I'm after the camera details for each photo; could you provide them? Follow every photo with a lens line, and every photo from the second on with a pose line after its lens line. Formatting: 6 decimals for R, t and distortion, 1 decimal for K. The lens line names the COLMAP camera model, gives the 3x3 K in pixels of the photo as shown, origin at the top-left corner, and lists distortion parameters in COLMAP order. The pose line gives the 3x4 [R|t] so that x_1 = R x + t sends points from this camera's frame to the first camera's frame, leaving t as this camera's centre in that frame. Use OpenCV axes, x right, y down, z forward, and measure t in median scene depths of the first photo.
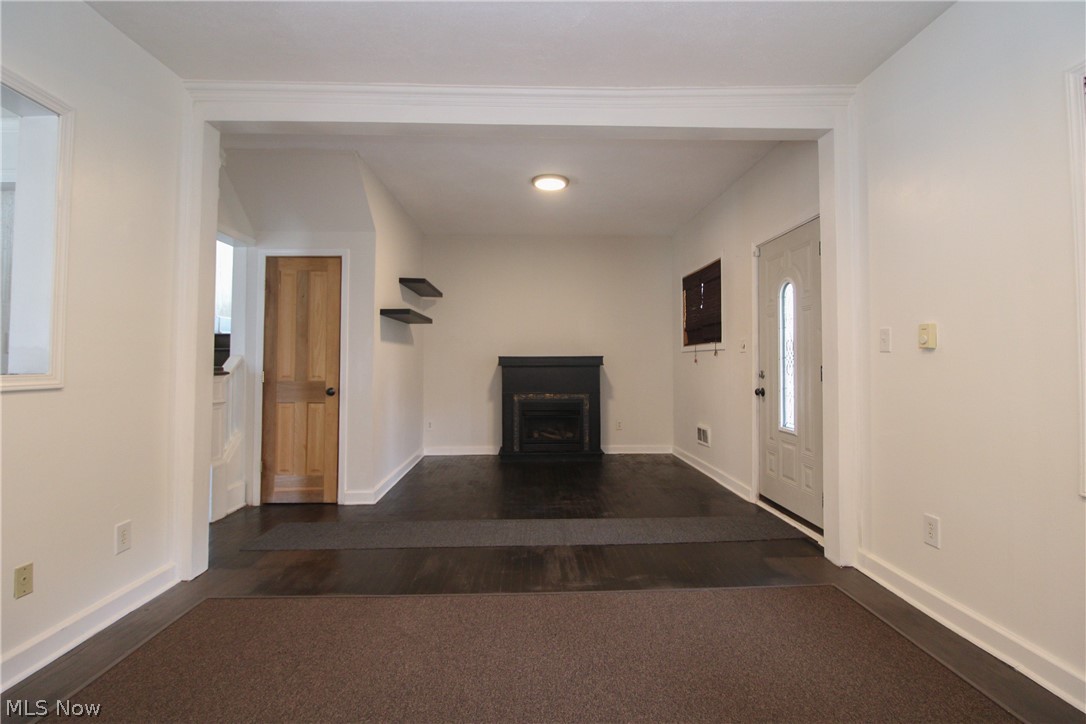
lens RADIAL K [[512.8, 0, 543.2], [0, 512.8, 357.9], [0, 0, 1]] dist [-0.002341, -0.011314]
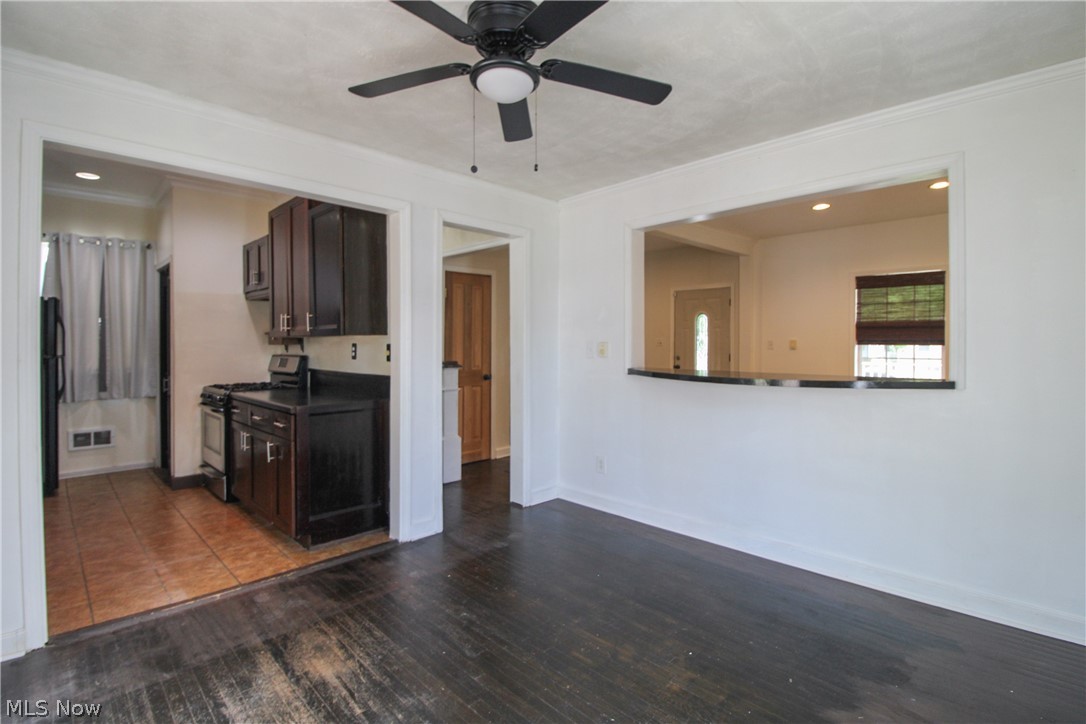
lens RADIAL K [[512.8, 0, 543.0], [0, 512.8, 354.1], [0, 0, 1]] dist [-0.002341, -0.011314]
pose [[0.729712, -0.015447, 0.683581, -1.267944], [-0.005758, 0.999571, 0.028734, -0.034632], [-0.683731, -0.024903, 0.729309, -0.080327]]
